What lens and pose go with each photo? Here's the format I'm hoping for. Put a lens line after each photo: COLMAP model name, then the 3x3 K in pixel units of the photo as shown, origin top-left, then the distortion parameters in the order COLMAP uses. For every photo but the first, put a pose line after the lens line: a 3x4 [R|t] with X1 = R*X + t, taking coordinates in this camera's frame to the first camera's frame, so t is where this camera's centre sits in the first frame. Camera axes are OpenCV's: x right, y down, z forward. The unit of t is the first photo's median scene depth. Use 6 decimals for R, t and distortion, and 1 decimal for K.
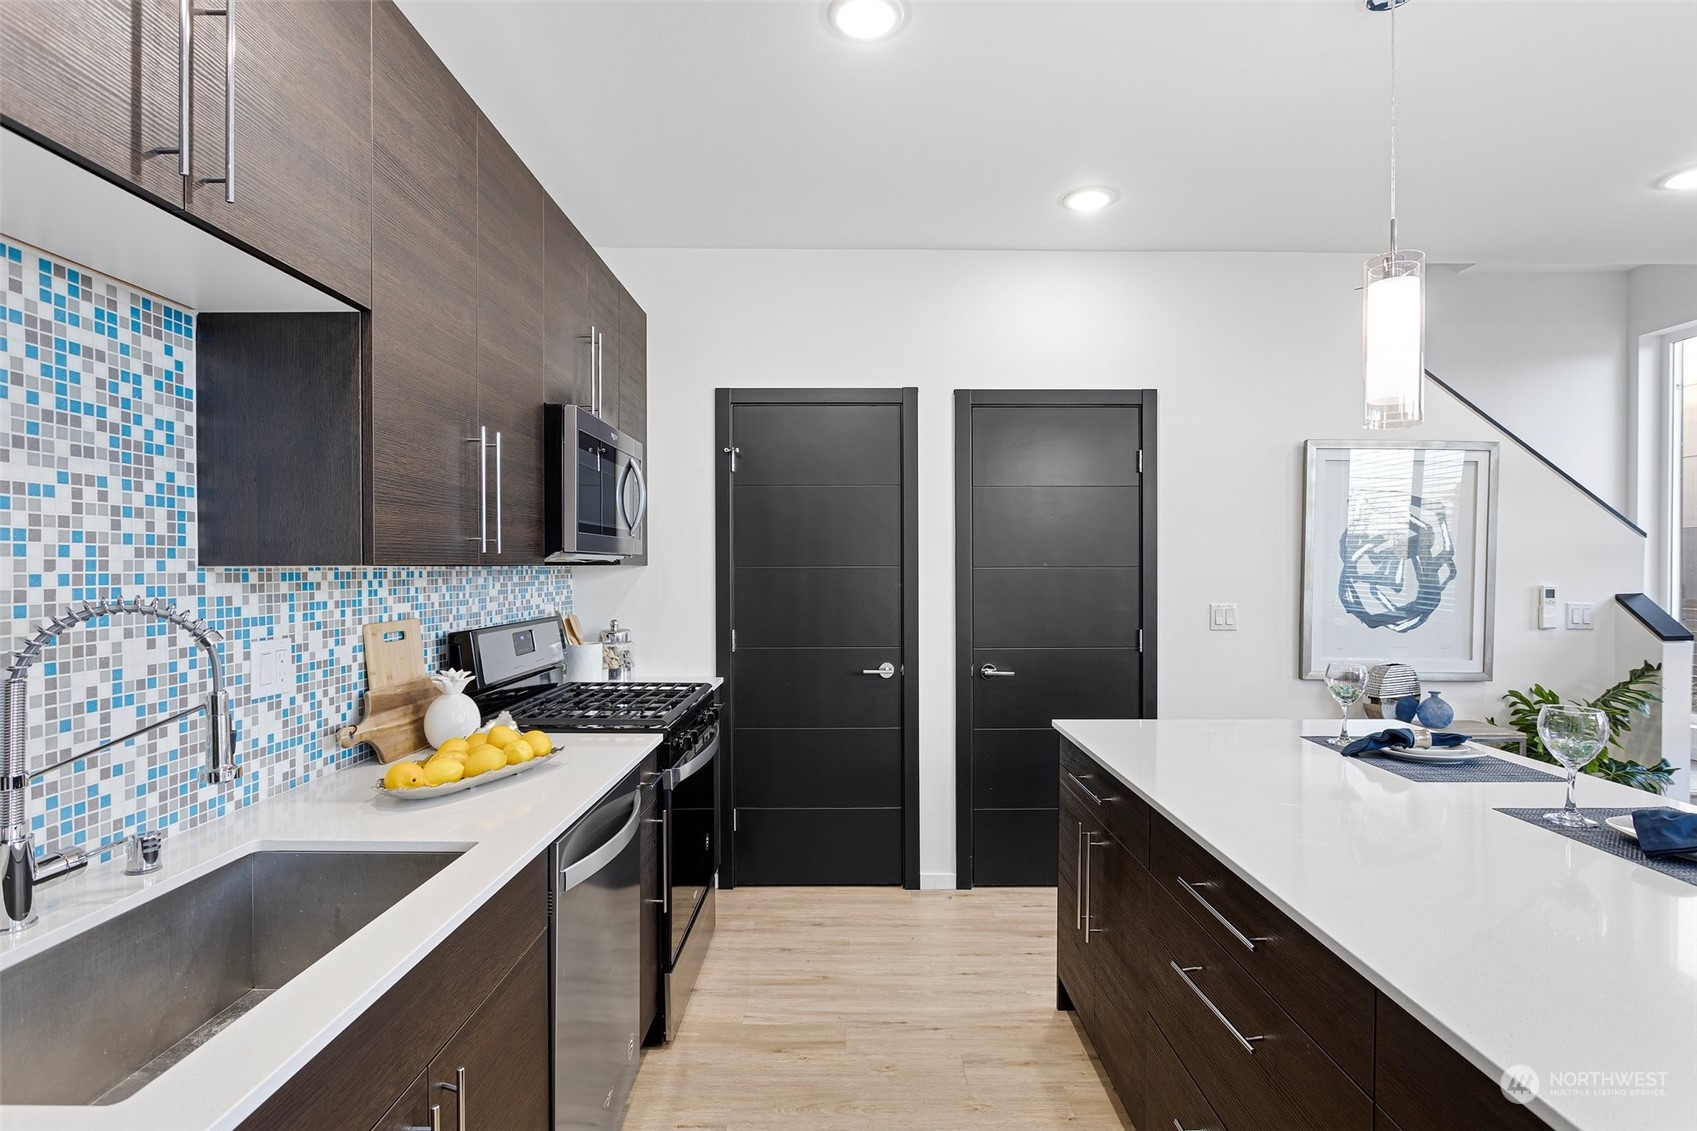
lens RADIAL K [[820.7, 0, 848.5], [0, 820.7, 565.5], [0, 0, 1]] dist [-0.001232, -0.000176]
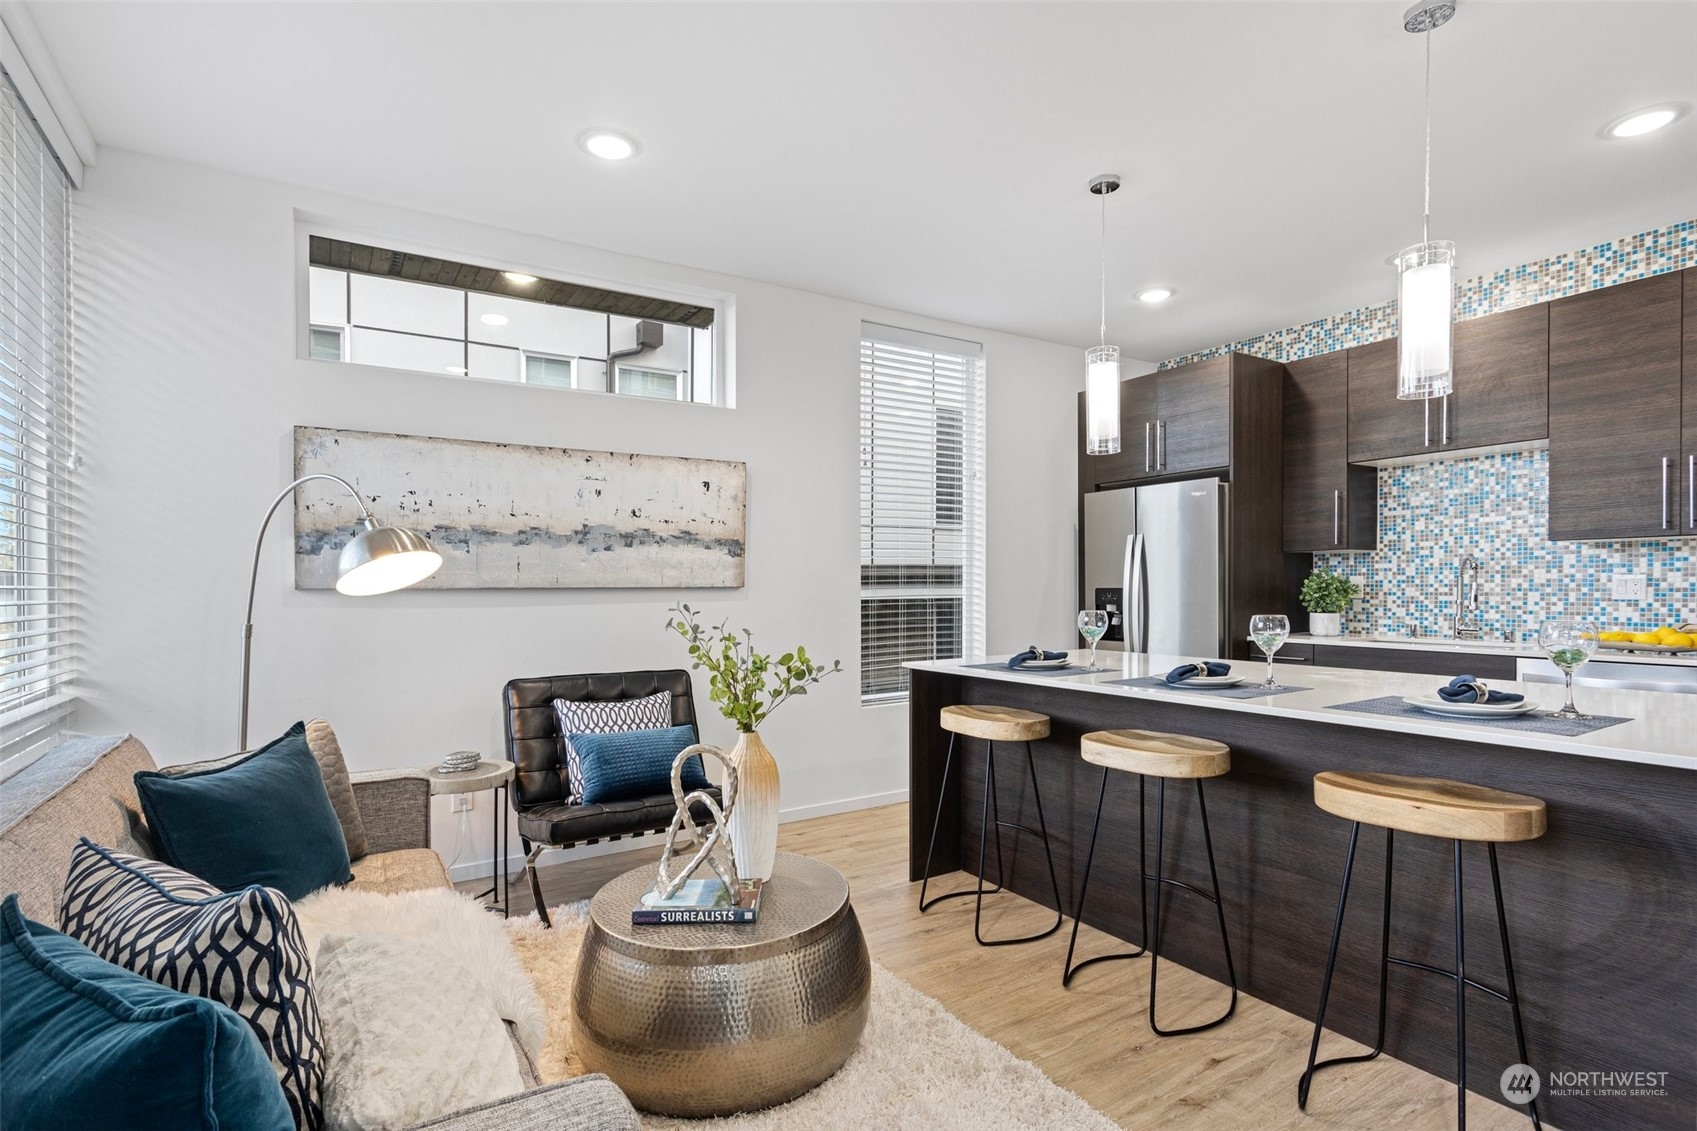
lens RADIAL K [[821.6, 0, 825.3], [0, 821.6, 600.7], [0, 0, 1]] dist [0.002238, 0.000326]
pose [[-0.856582, 0.016167, -0.515758, 2.730926], [0.008576, 0.999817, 0.017096, 0.126540], [0.515940, 0.010220, -0.856564, 2.138525]]
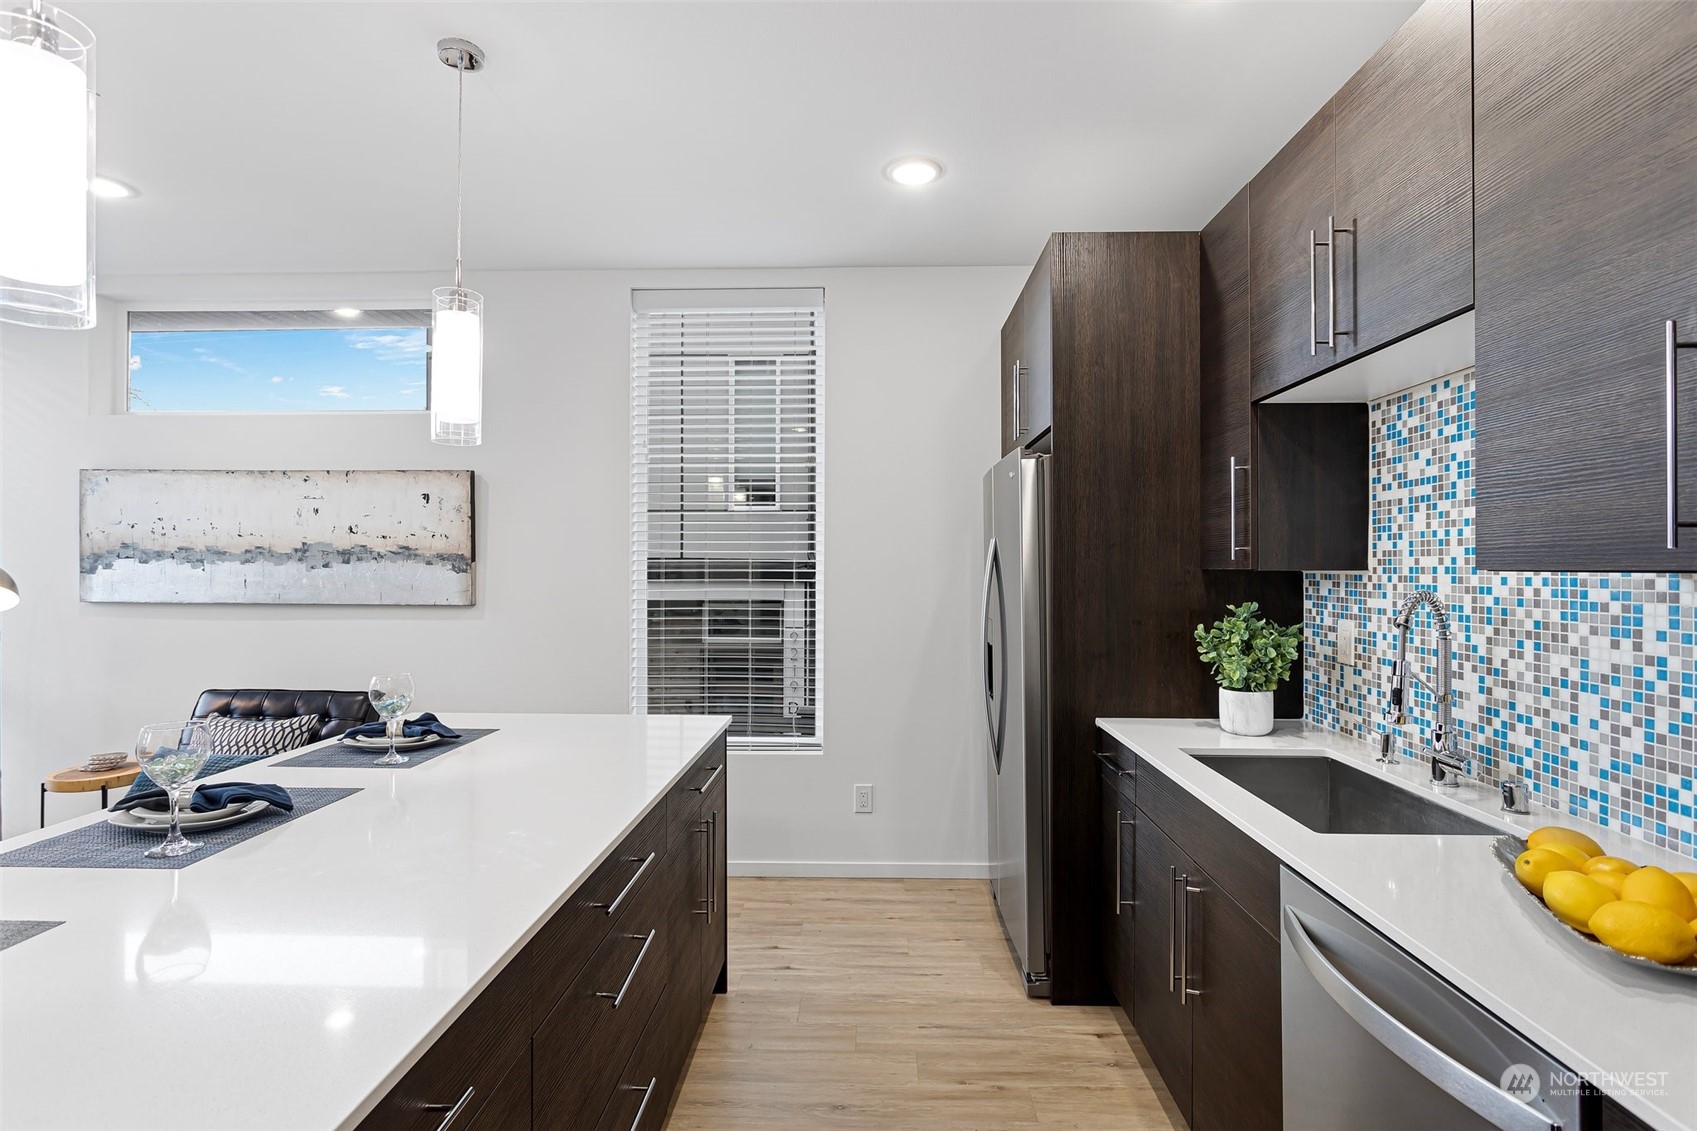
lens RADIAL K [[820.7, 0, 848.5], [0, 820.7, 565.5], [0, 0, 1]] dist [-0.001232, -0.000176]
pose [[-0.999409, -0.002745, 0.034279, 0.118336], [-0.002869, 0.999989, -0.003590, -0.001110], [-0.034268, -0.003686, -0.999406, 2.107994]]
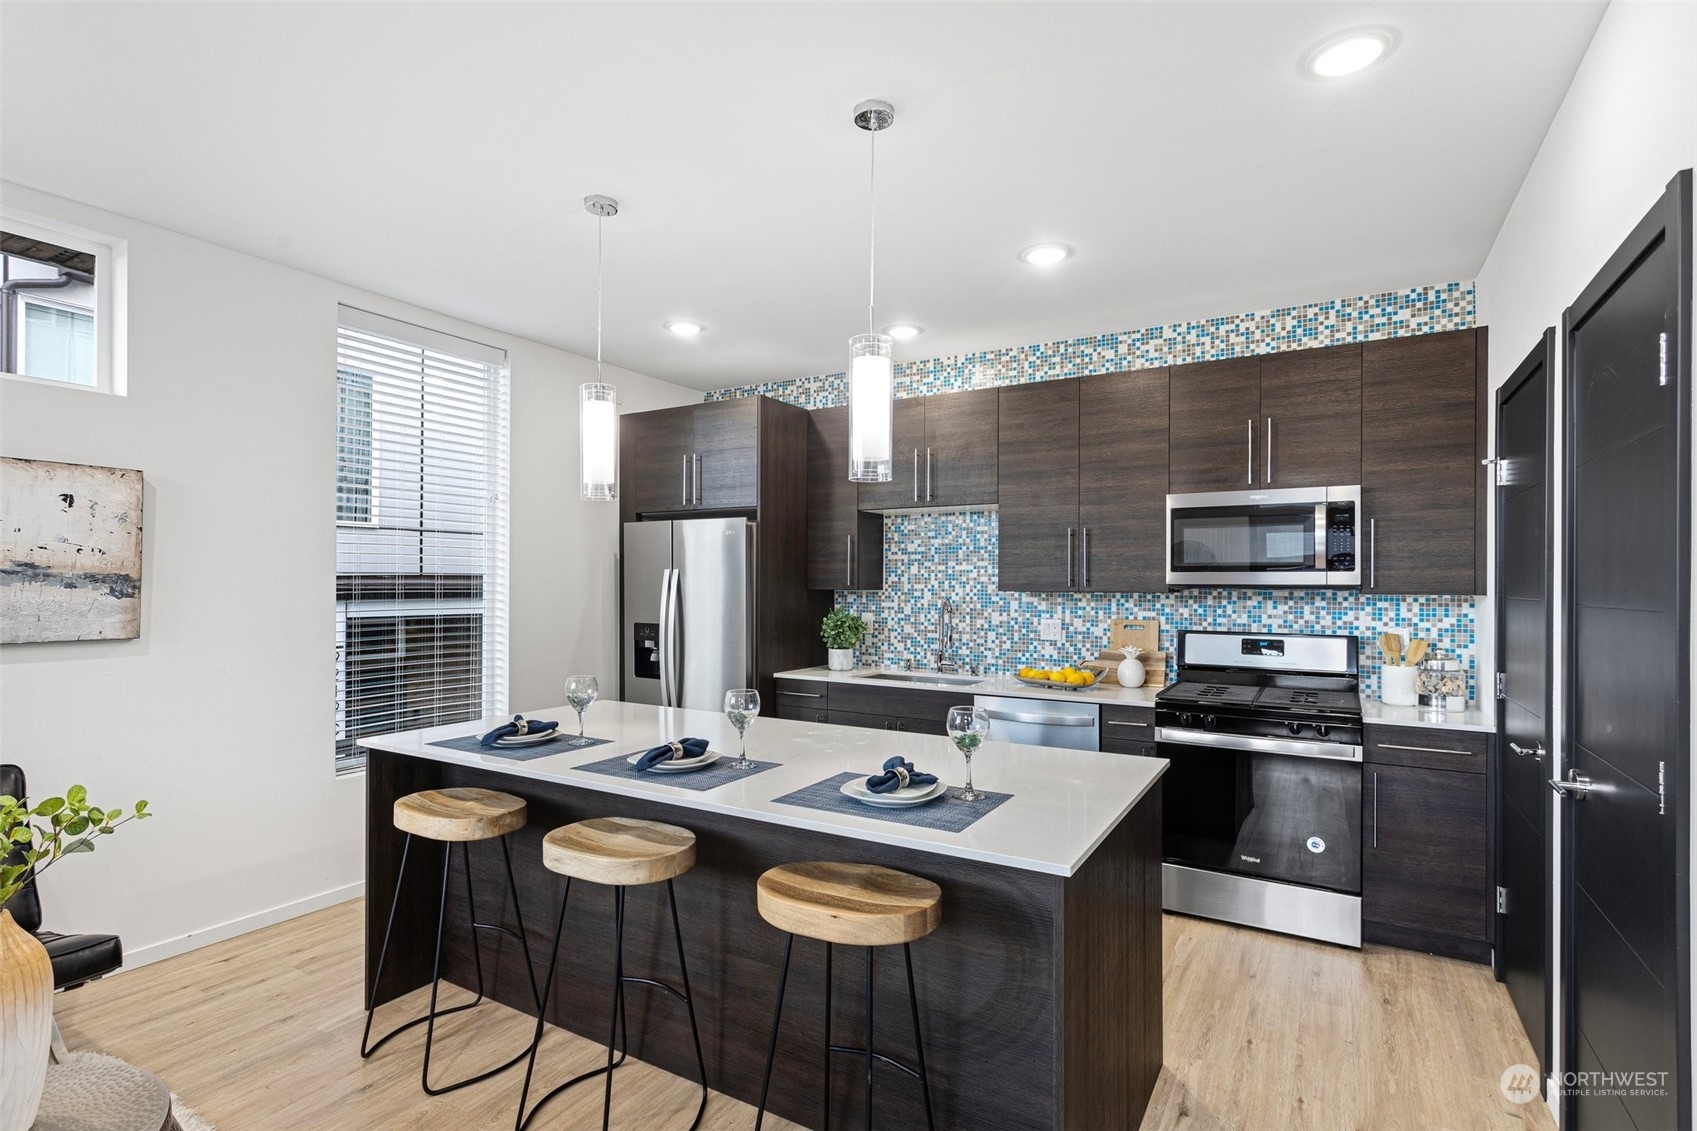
lens RADIAL K [[833.0, 0, 829.0], [0, 833.0, 589.1], [0, 0, 1]] dist [-0.000219, 0.000313]
pose [[-0.526356, 0.003876, -0.850255, 2.369932], [-0.003602, 0.999970, 0.006788, -0.027164], [0.850257, 0.006635, -0.526327, 2.176567]]
